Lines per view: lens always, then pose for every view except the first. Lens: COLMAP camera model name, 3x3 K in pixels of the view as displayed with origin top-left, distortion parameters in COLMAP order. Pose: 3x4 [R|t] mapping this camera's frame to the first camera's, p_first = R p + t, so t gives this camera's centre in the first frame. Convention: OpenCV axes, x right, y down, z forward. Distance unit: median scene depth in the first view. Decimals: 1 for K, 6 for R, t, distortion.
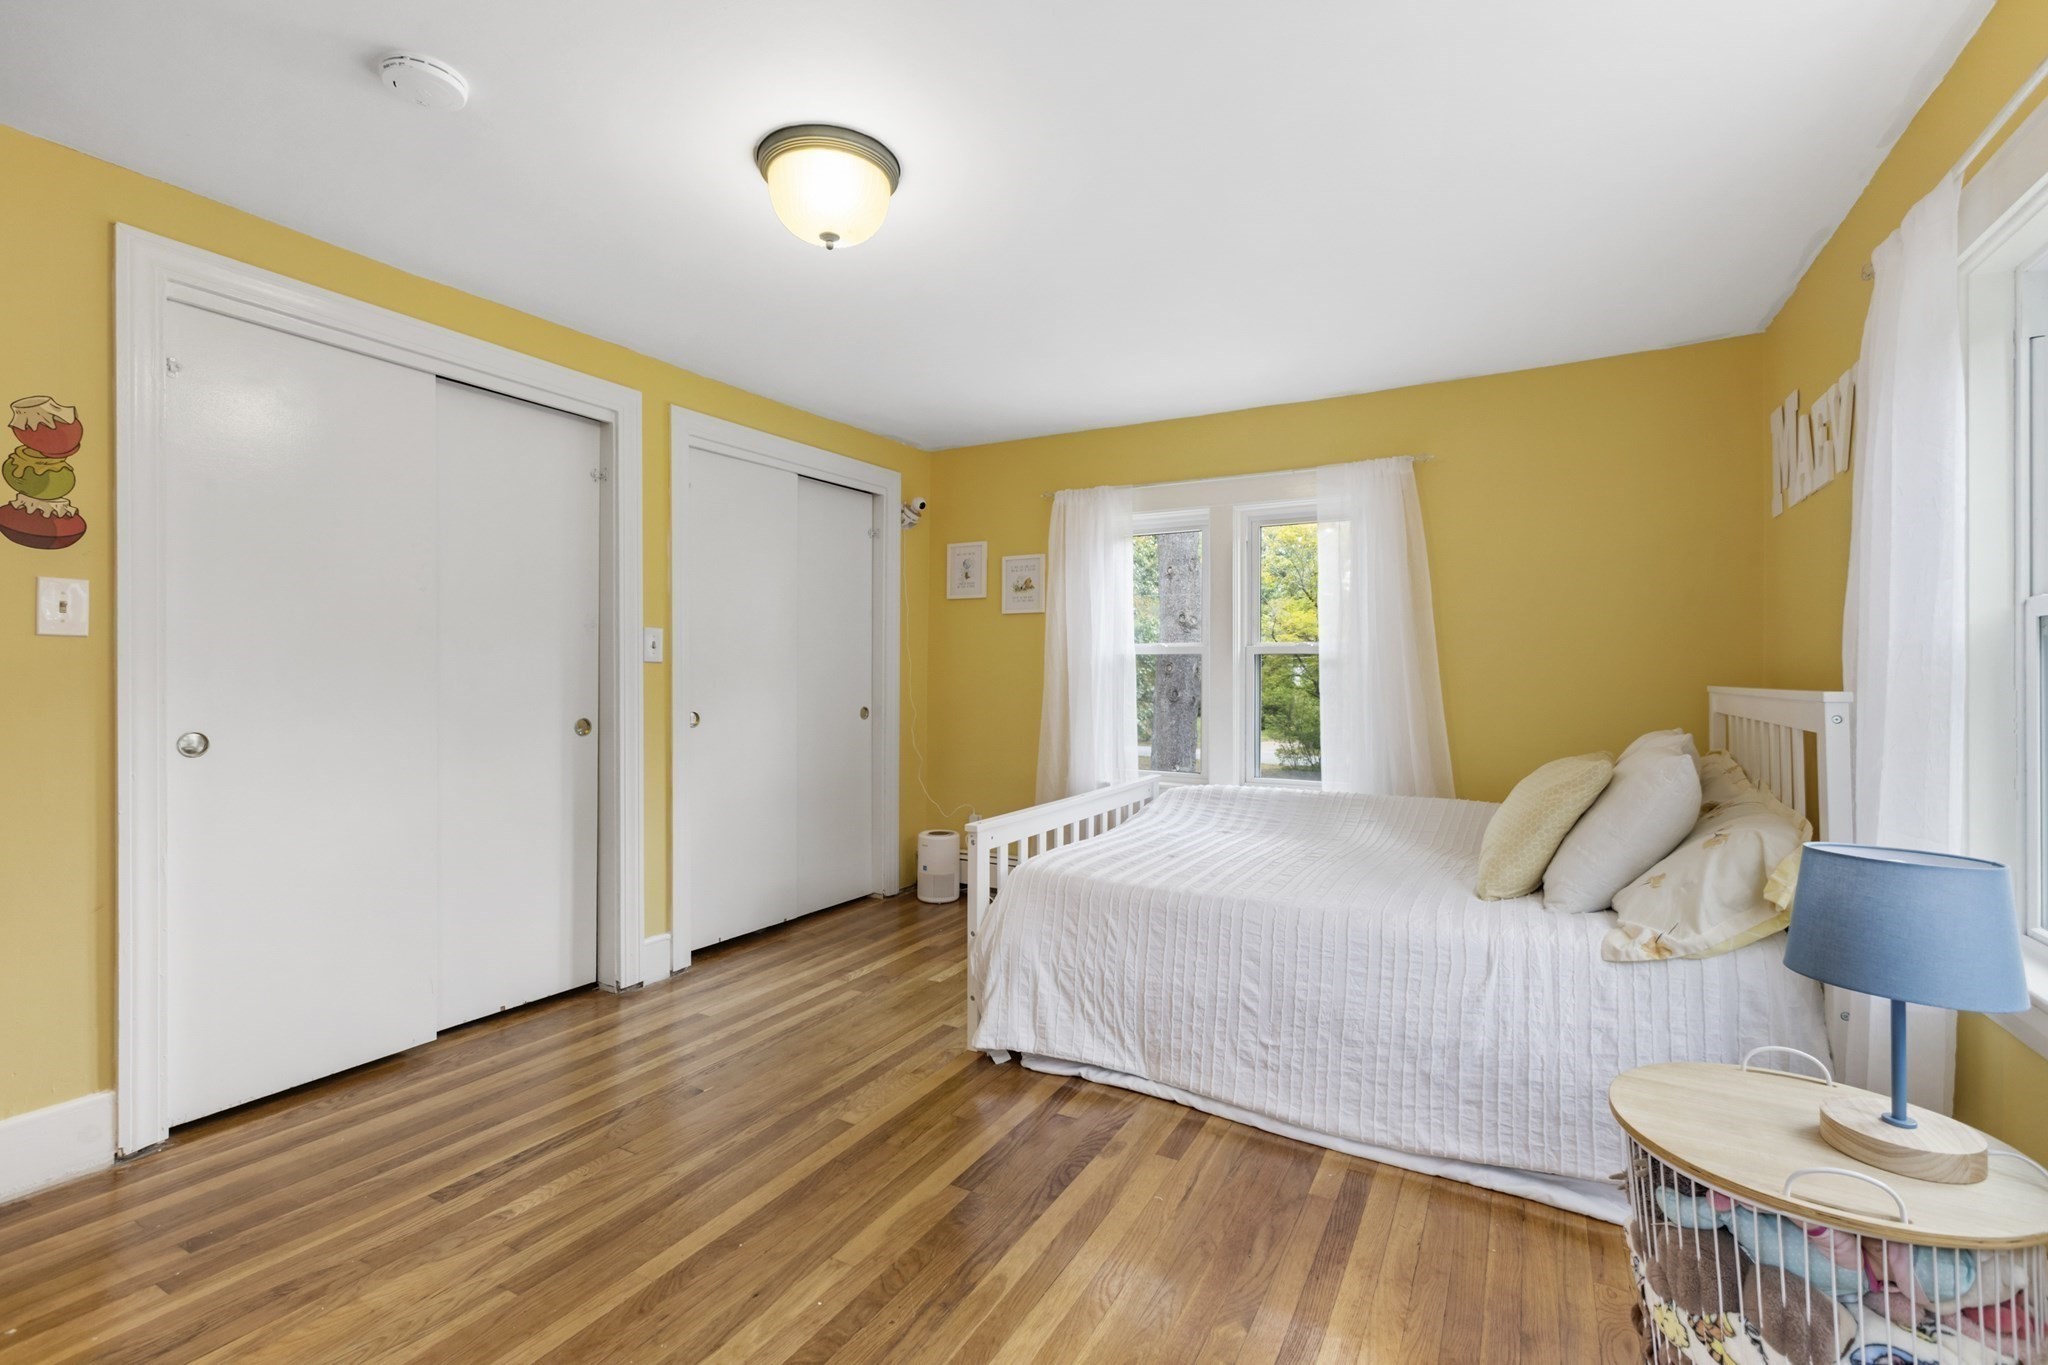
lens RADIAL K [[918.5, 0, 1018.1], [0, 918.5, 673.2], [0, 0, 1]] dist [0.002528, 0.000577]
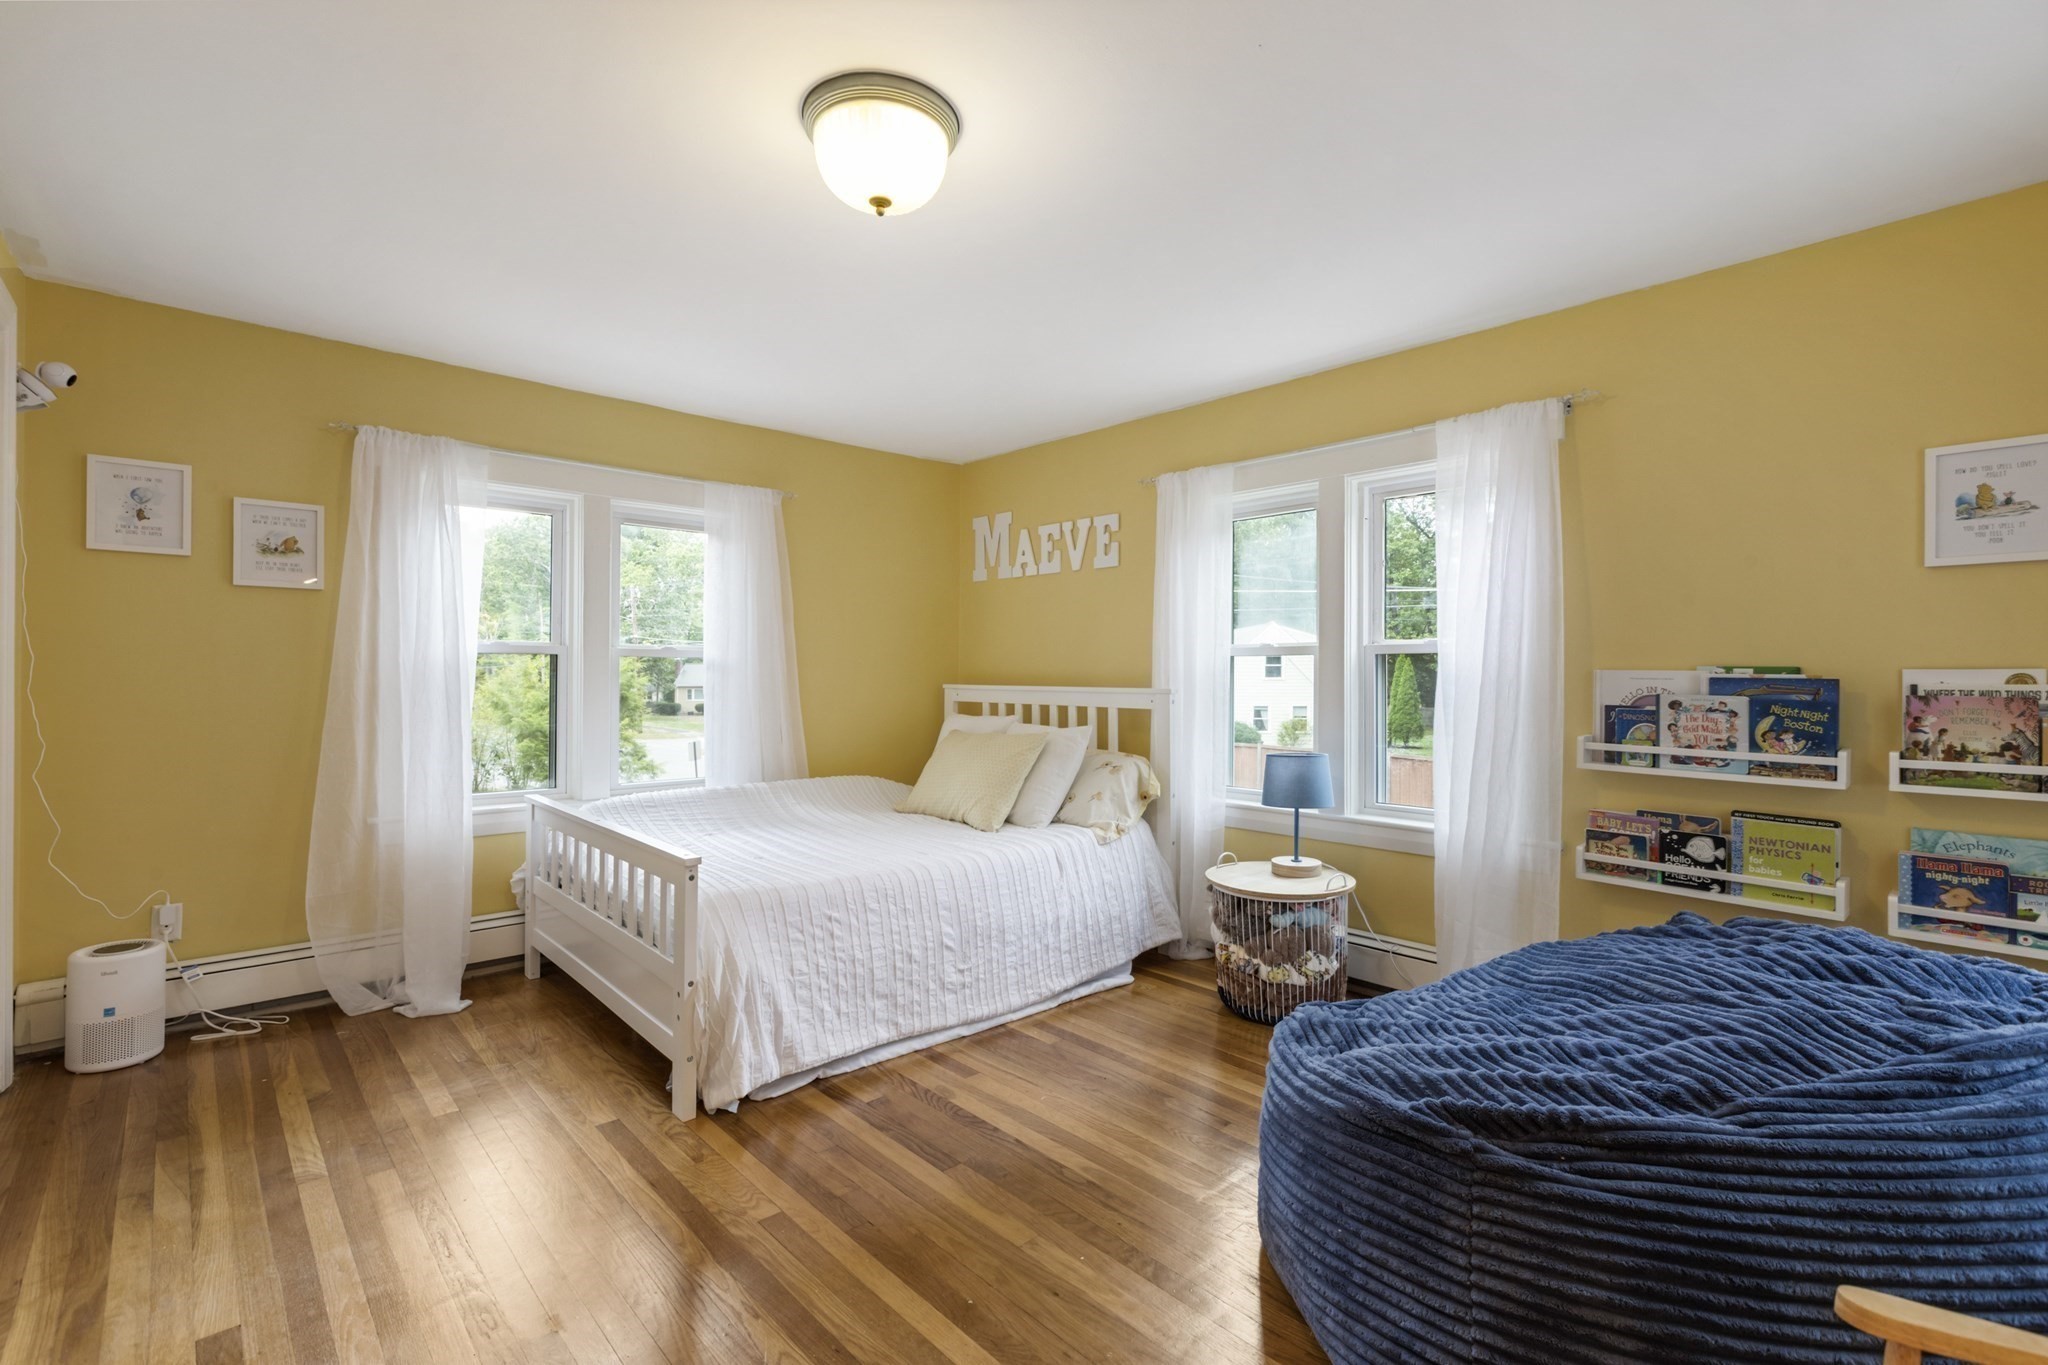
lens RADIAL K [[918.5, 0, 1022.5], [0, 918.5, 676.2], [0, 0, 1]] dist [0.002528, 0.000577]
pose [[0.308480, -0.004104, 0.951222, -0.854487], [-0.004374, 0.999974, 0.005732, -0.011297], [-0.951221, -0.005929, 0.308454, 0.491793]]
